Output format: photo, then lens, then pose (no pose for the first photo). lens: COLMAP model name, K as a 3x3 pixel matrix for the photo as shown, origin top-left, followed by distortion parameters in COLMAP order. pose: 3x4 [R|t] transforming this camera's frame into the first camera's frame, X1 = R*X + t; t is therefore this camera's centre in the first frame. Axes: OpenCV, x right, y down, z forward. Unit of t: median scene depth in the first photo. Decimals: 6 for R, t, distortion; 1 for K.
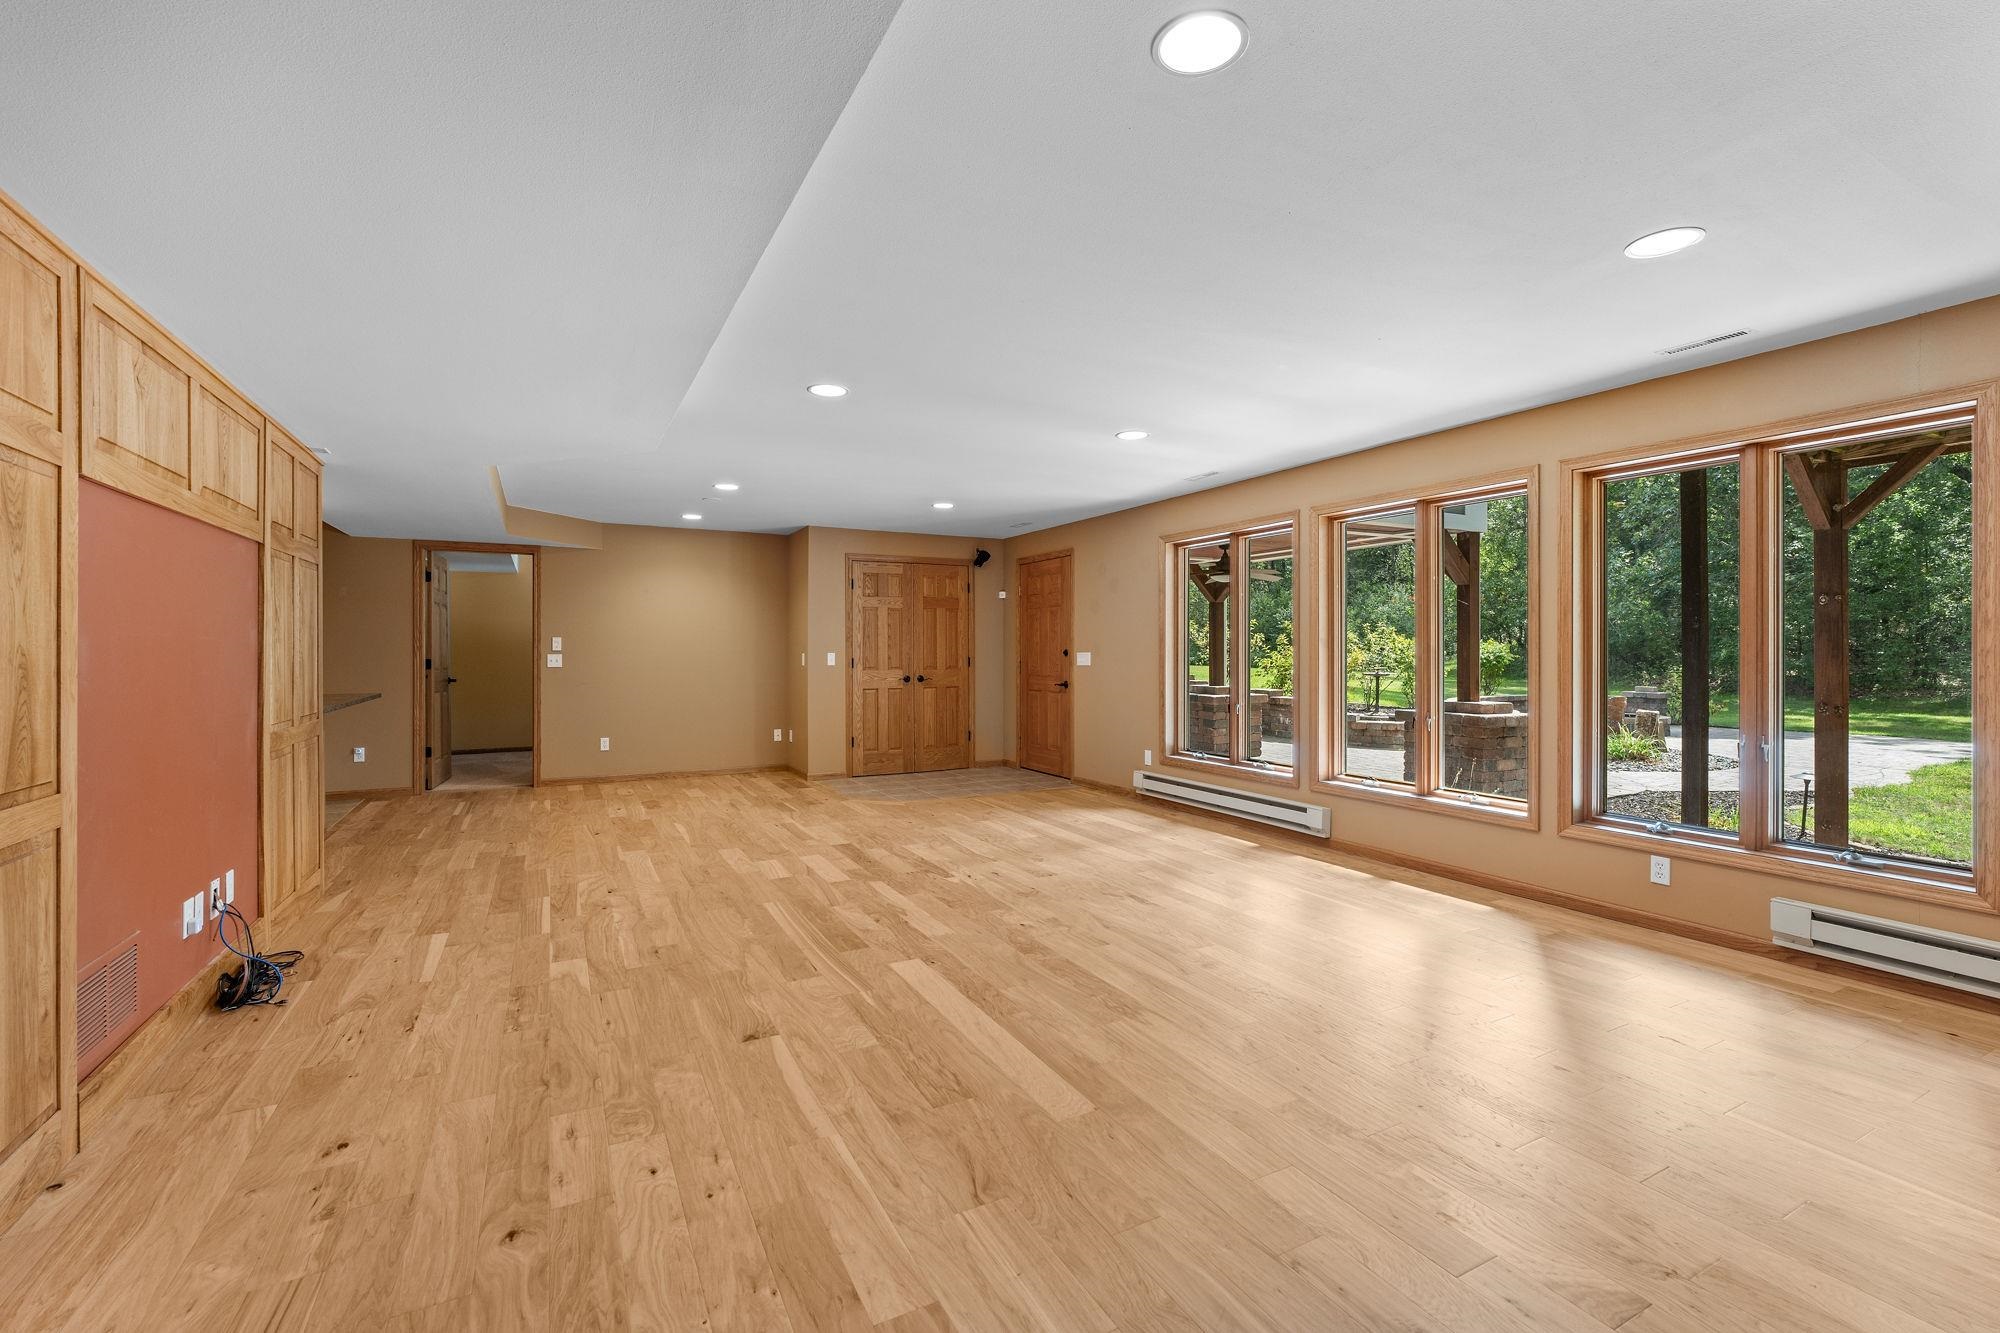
lens RADIAL K [[855.7, 0, 997.1], [0, 855.7, 655.6], [0, 0, 1]] dist [-0.000223, -0.000091]
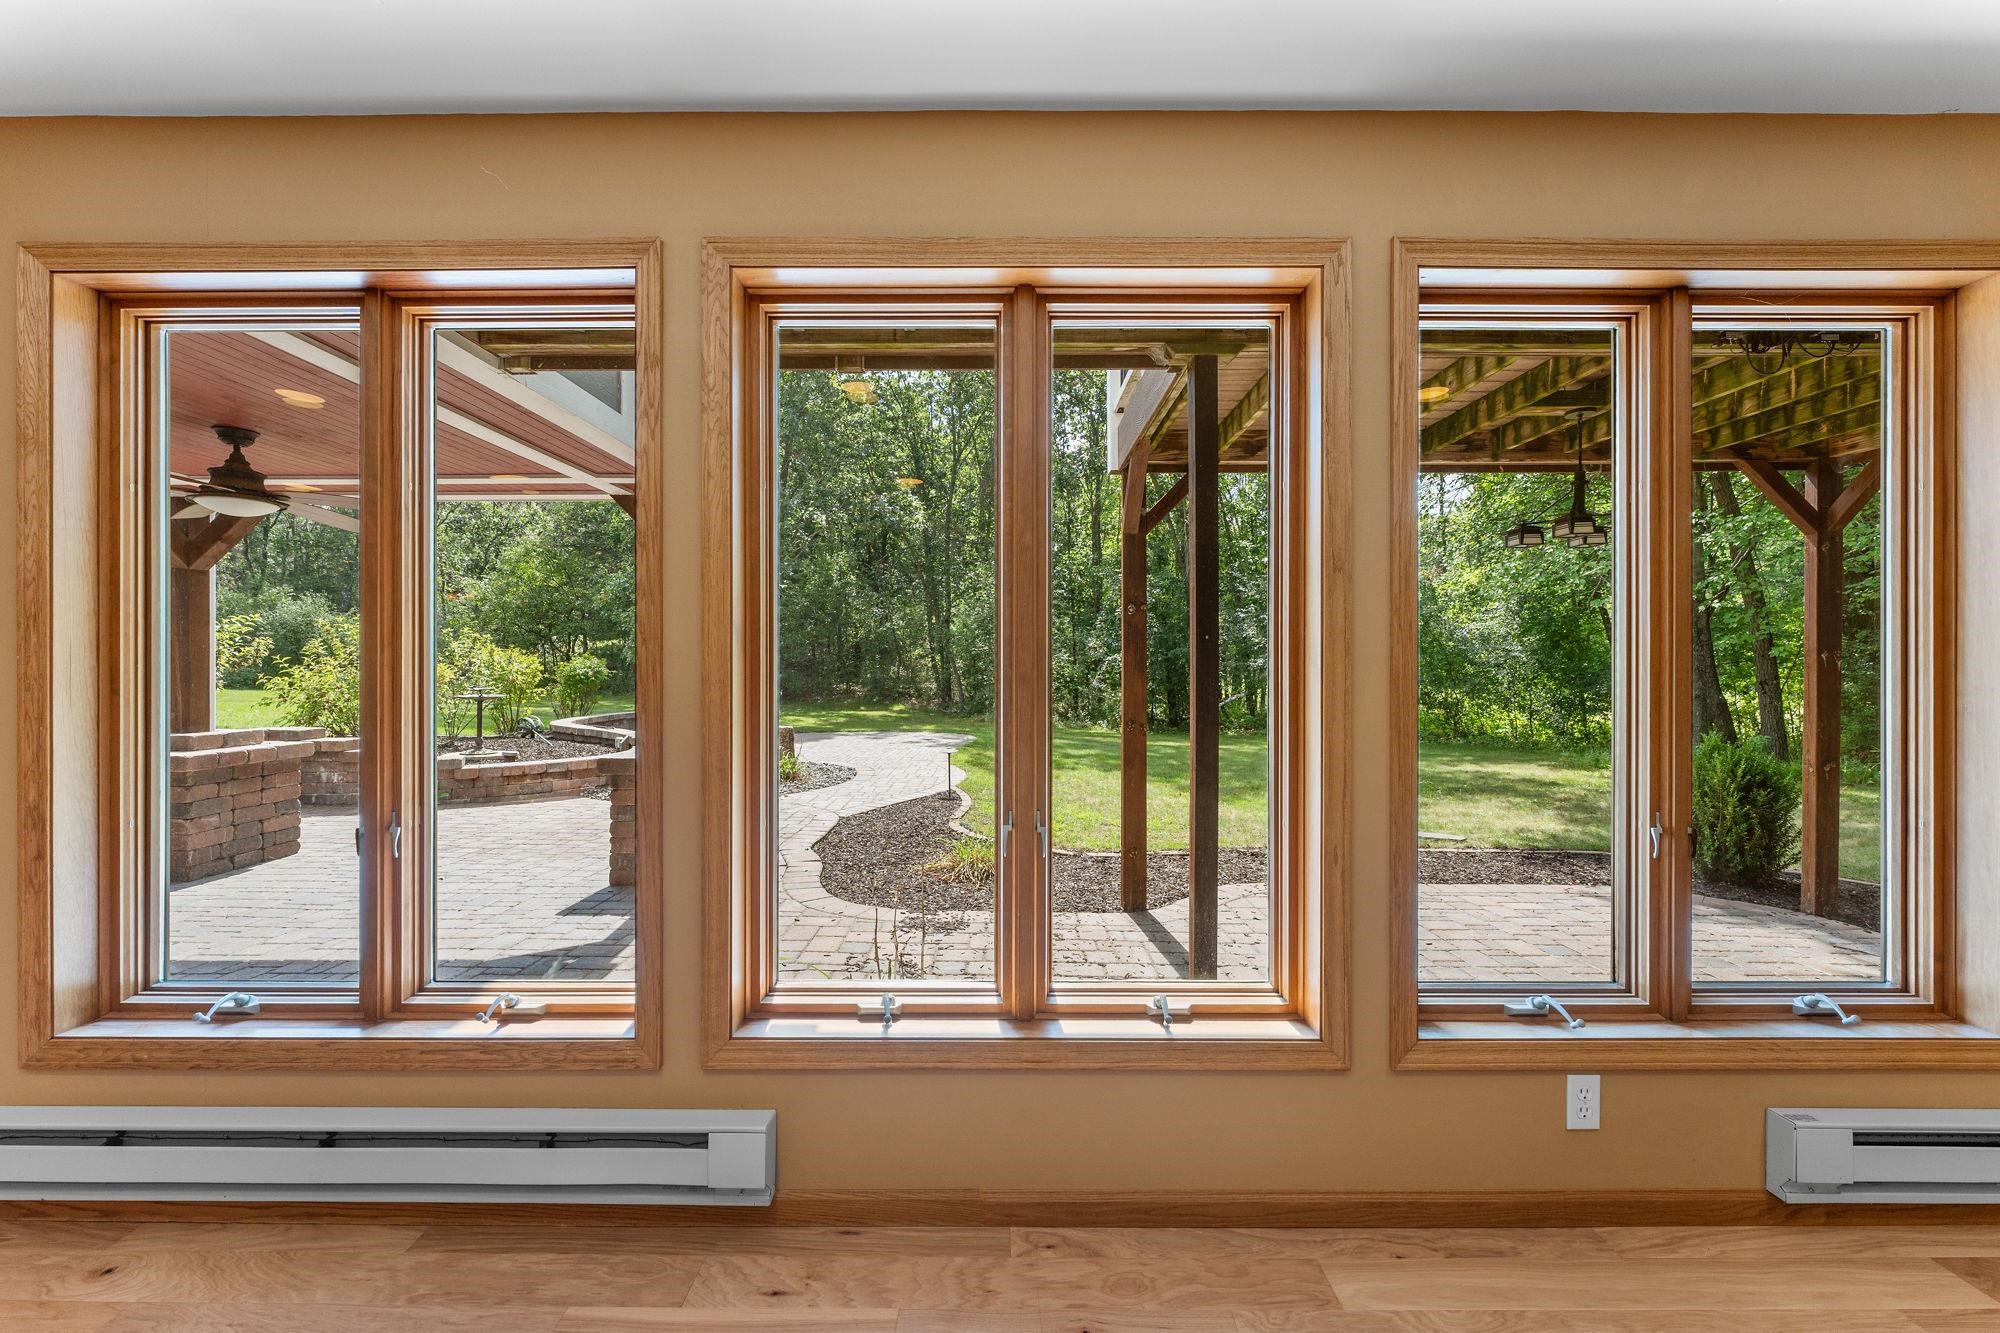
lens RADIAL K [[799.3, 0, 995.9], [0, 799.3, 666.3], [0, 0, 1]] dist [-0.004030, -0.000403]
pose [[0.475184, -0.000026, 0.879886, 0.114380], [0.004582, 0.999987, -0.002446, -0.001540], [-0.879874, 0.005194, 0.475178, 0.602898]]
